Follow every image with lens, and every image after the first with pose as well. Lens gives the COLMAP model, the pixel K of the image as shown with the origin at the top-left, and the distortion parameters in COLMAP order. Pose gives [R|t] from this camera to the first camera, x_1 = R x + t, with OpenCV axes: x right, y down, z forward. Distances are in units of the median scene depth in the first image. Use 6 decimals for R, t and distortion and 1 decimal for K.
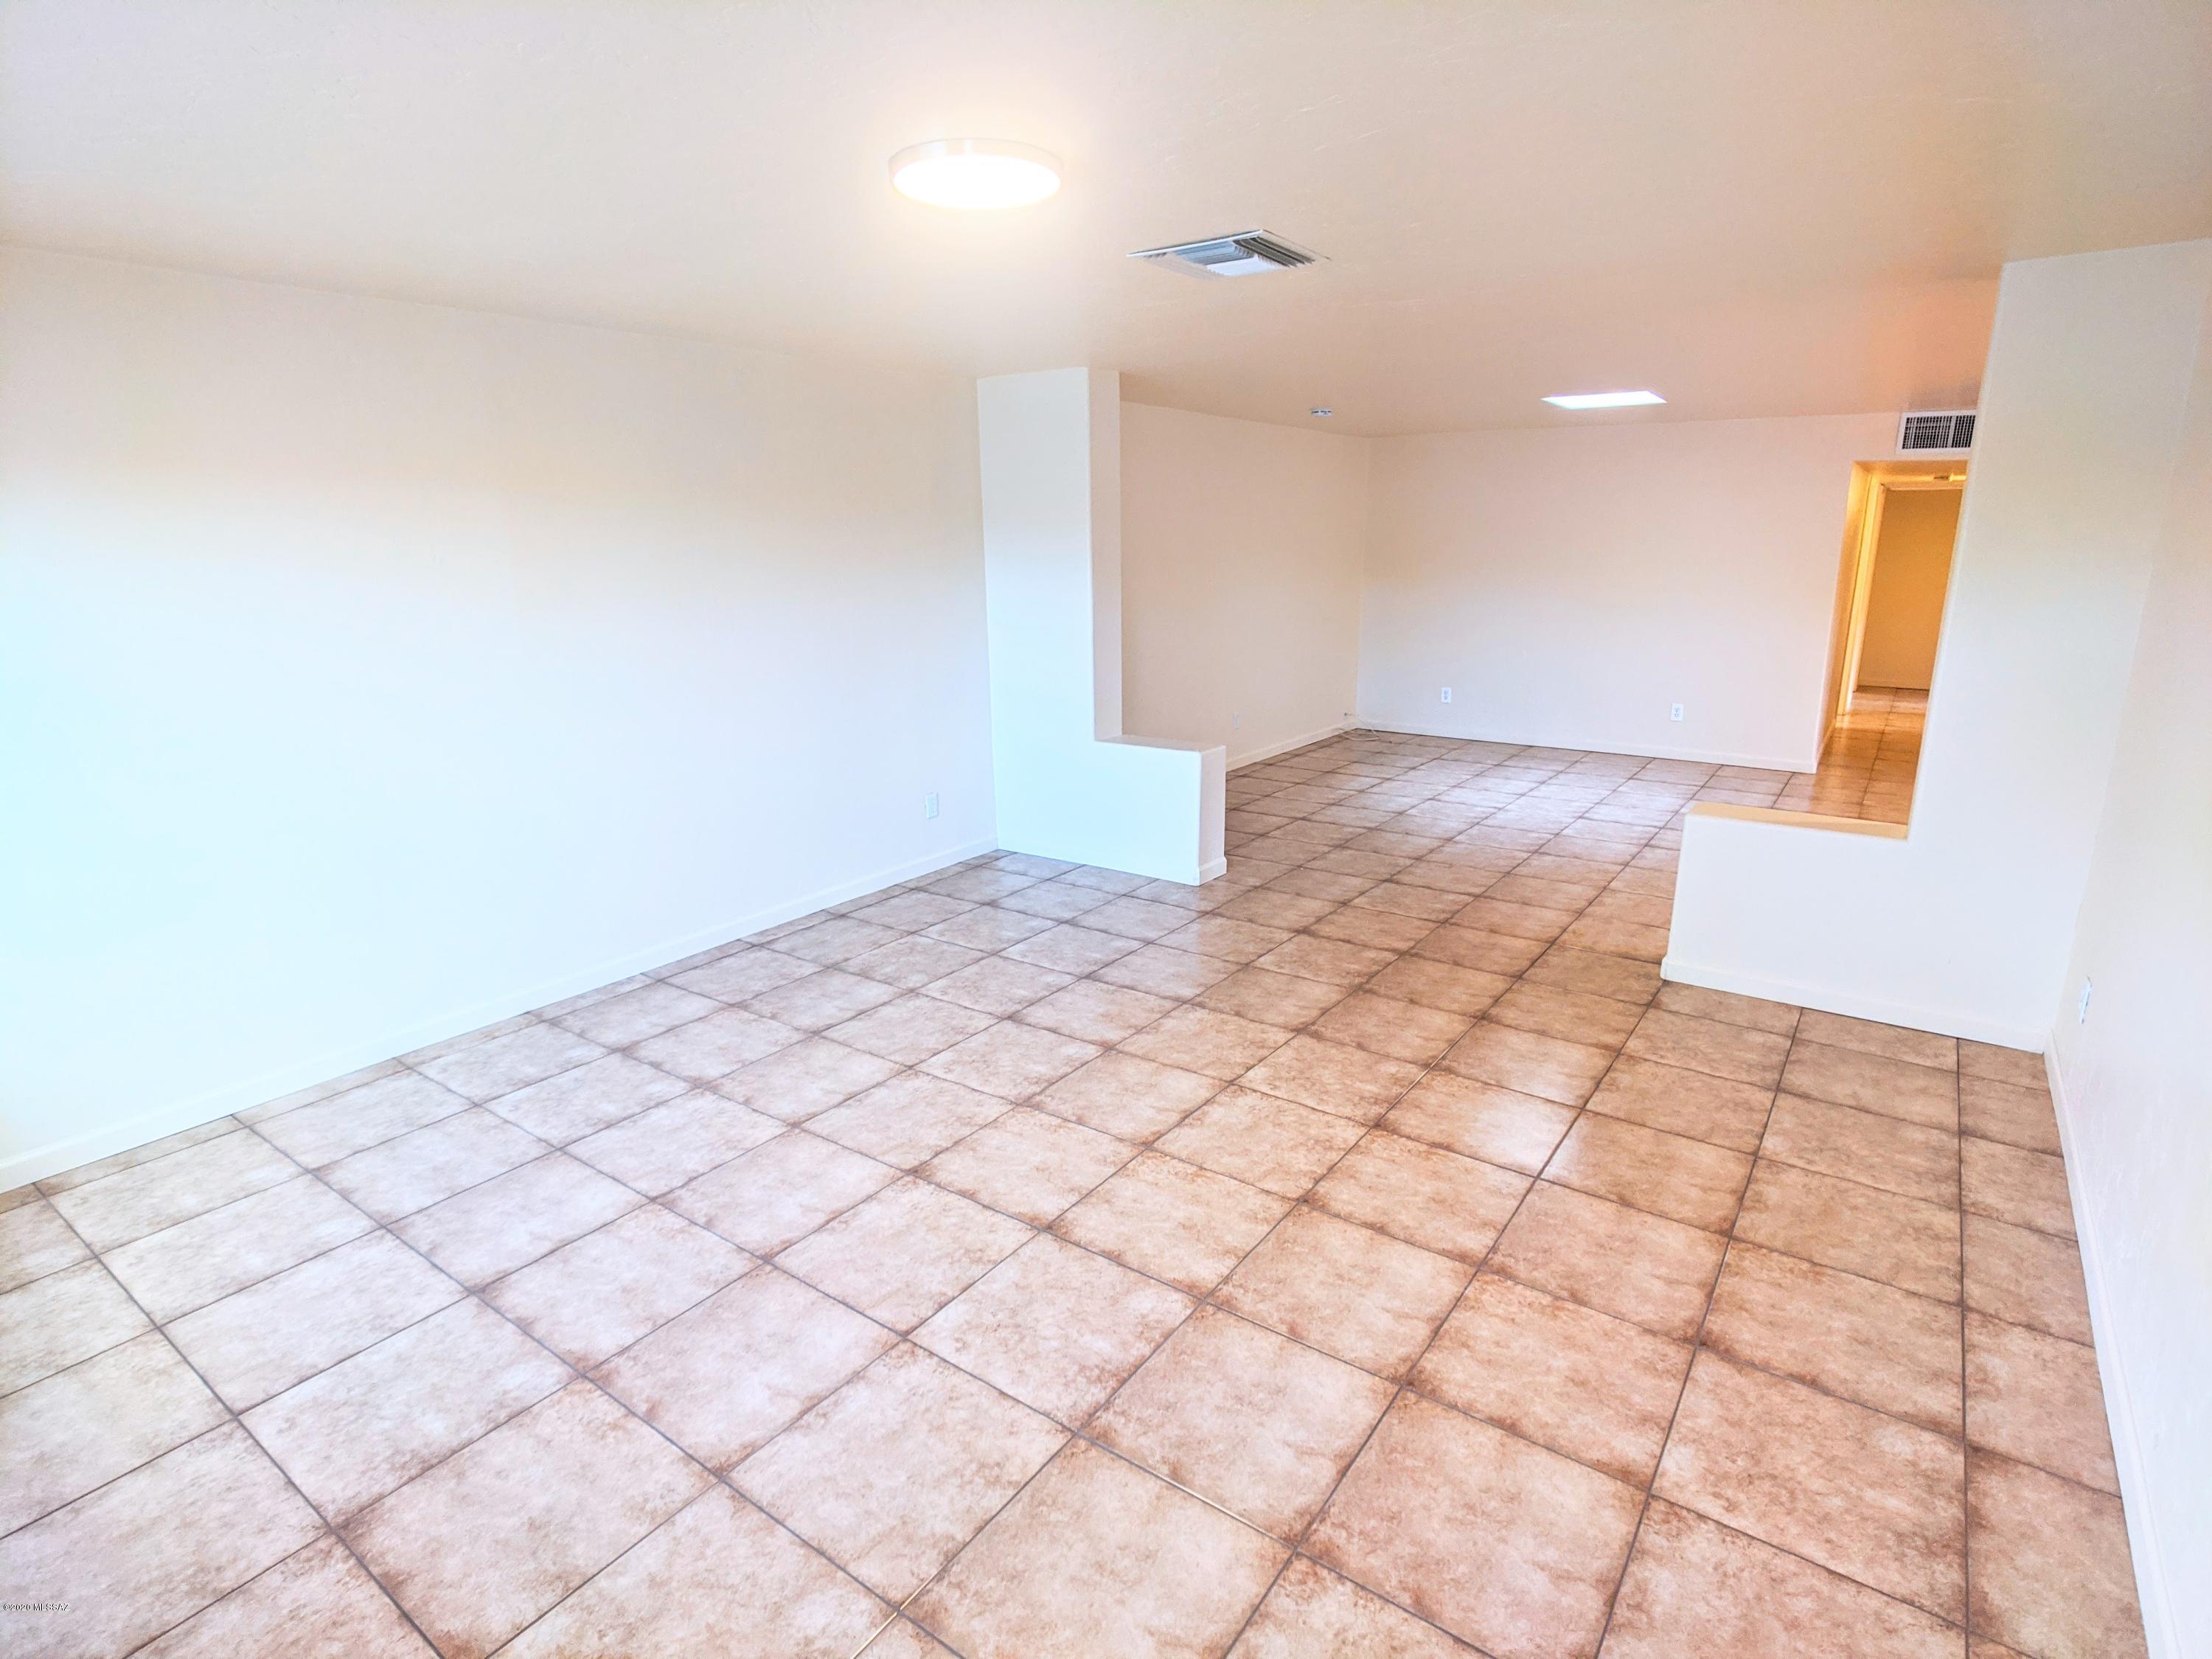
lens RADIAL K [[1137.4, 0, 1108.8], [0, 1137.4, 831.6], [0, 0, 1]] dist [-0.027206, 0.004086]
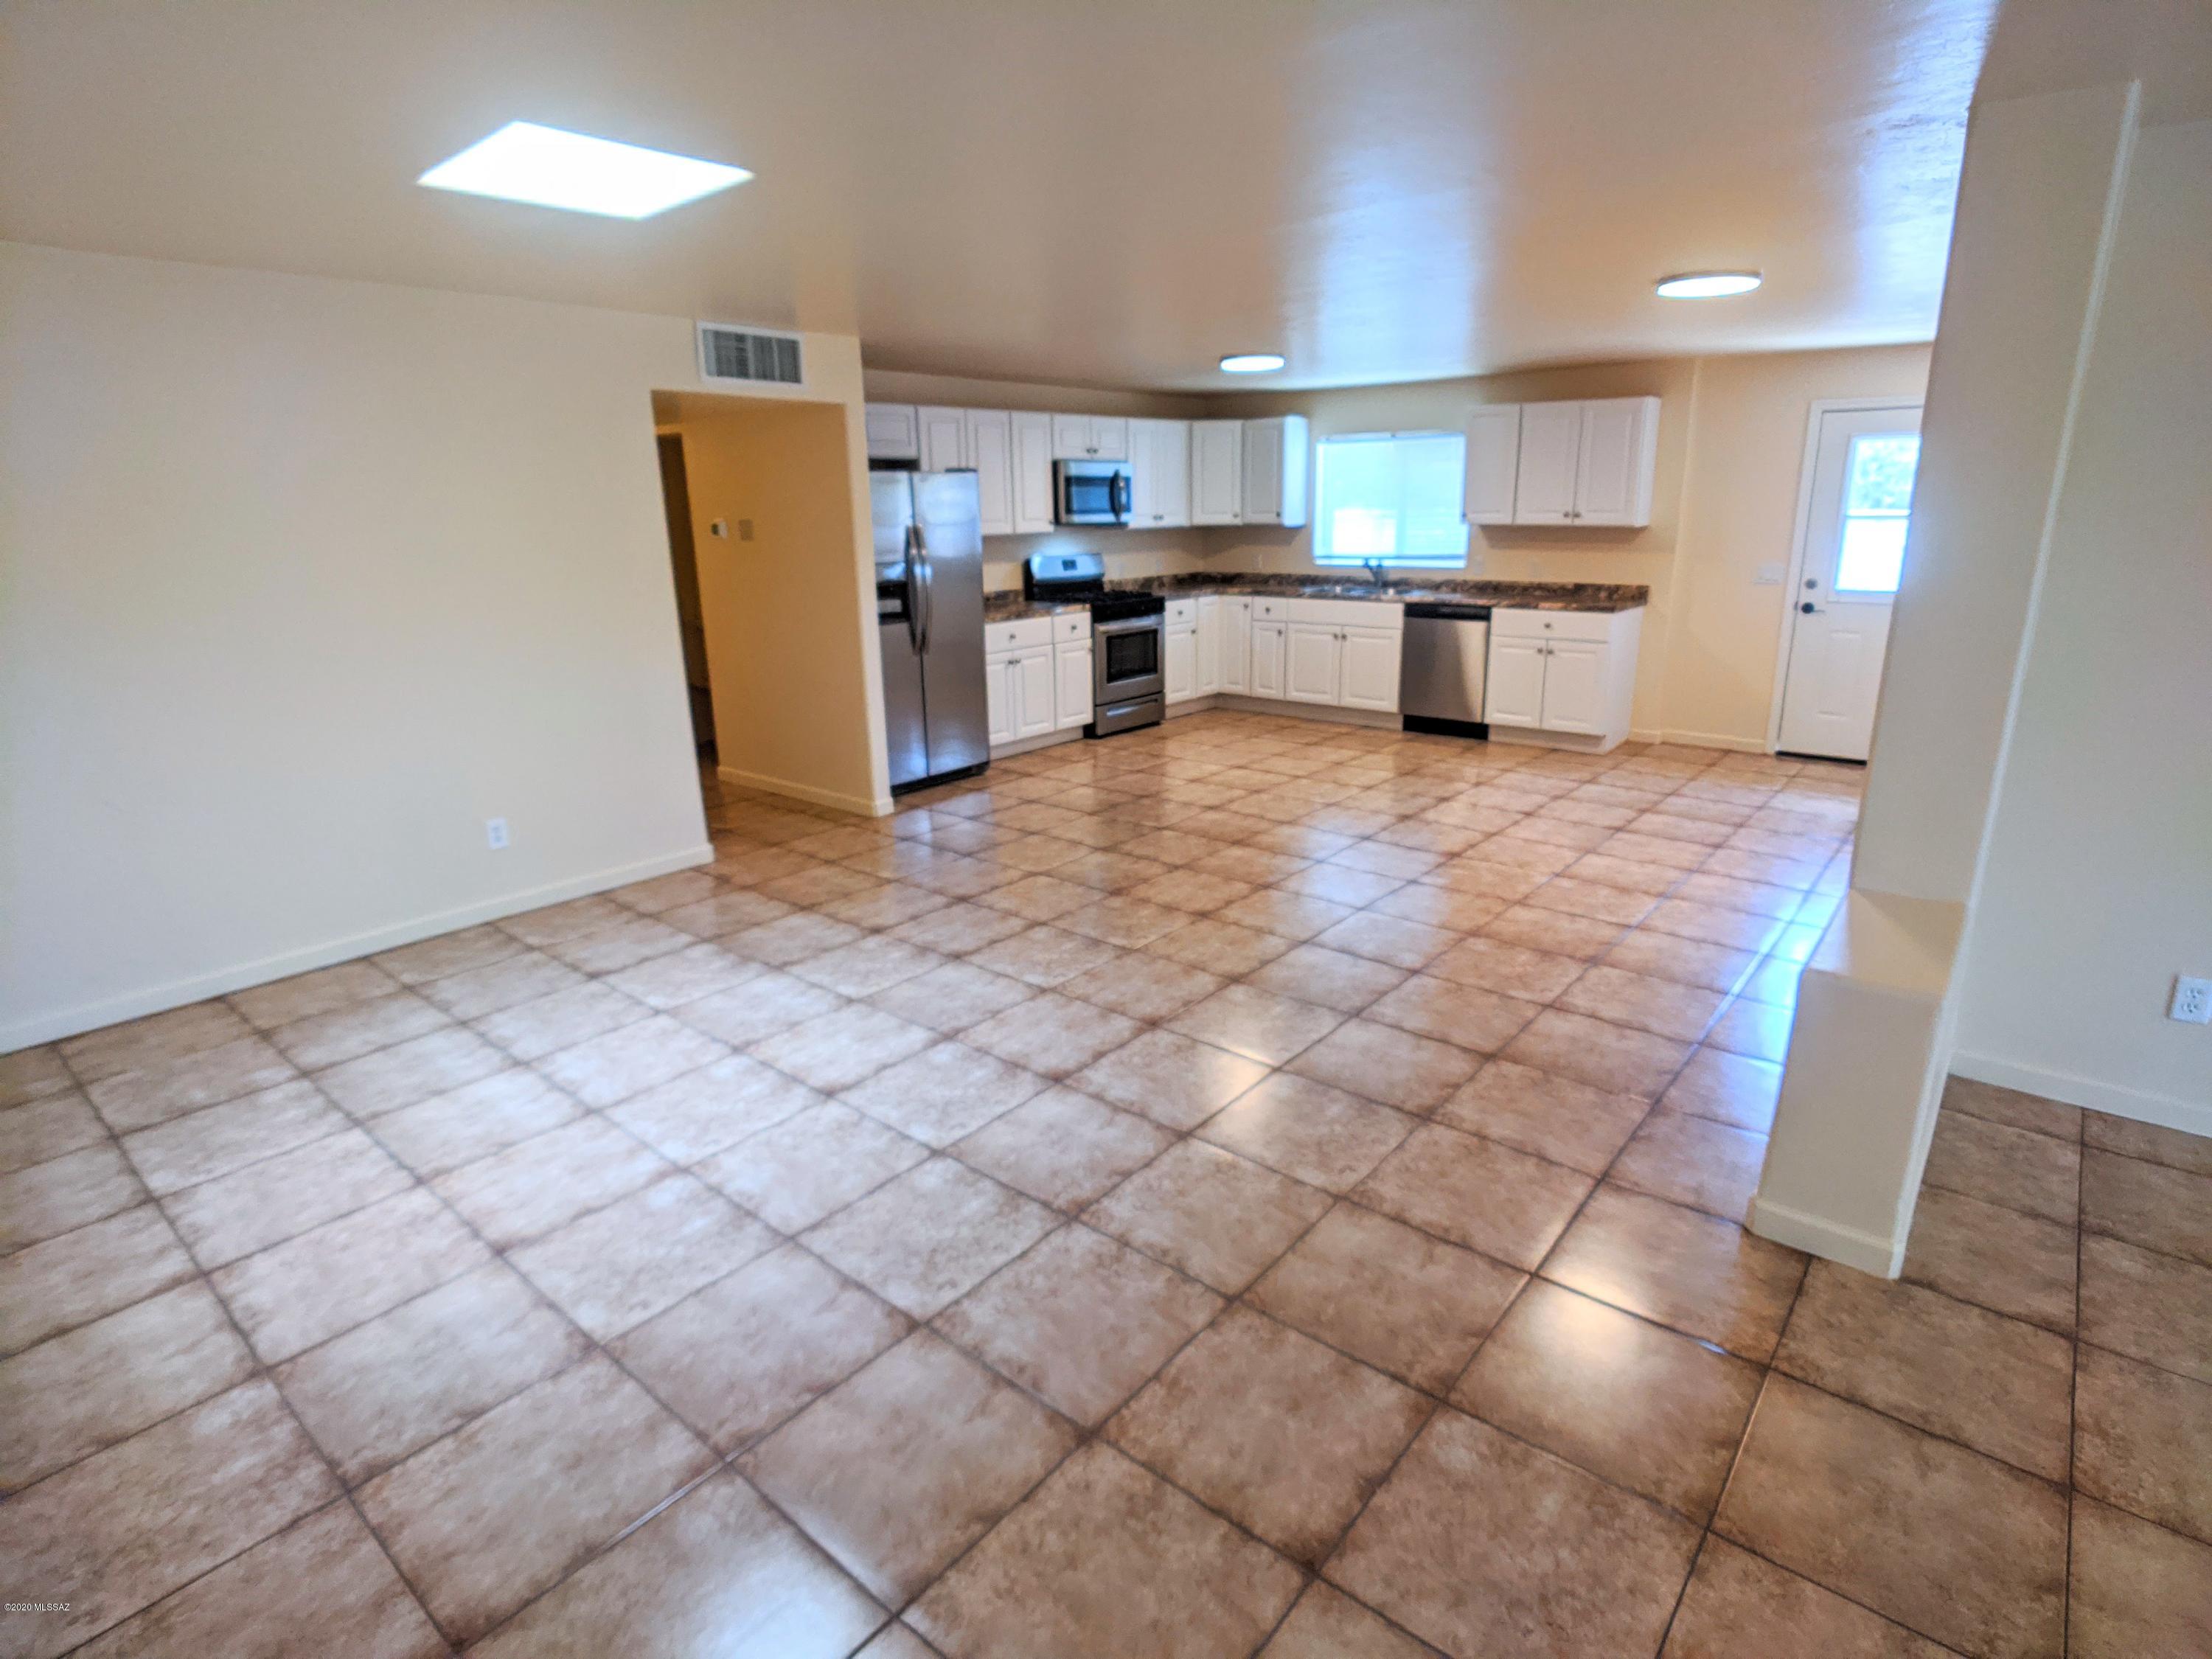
lens RADIAL K [[1137.4, 0, 1163.7], [0, 1137.4, 836.5], [0, 0, 1]] dist [-0.027206, 0.004086]
pose [[0.048612, -0.263725, 0.963372, -0.006667], [0.253921, 0.936087, 0.243443, -0.204958], [-0.966002, 0.232787, 0.112470, 0.830564]]
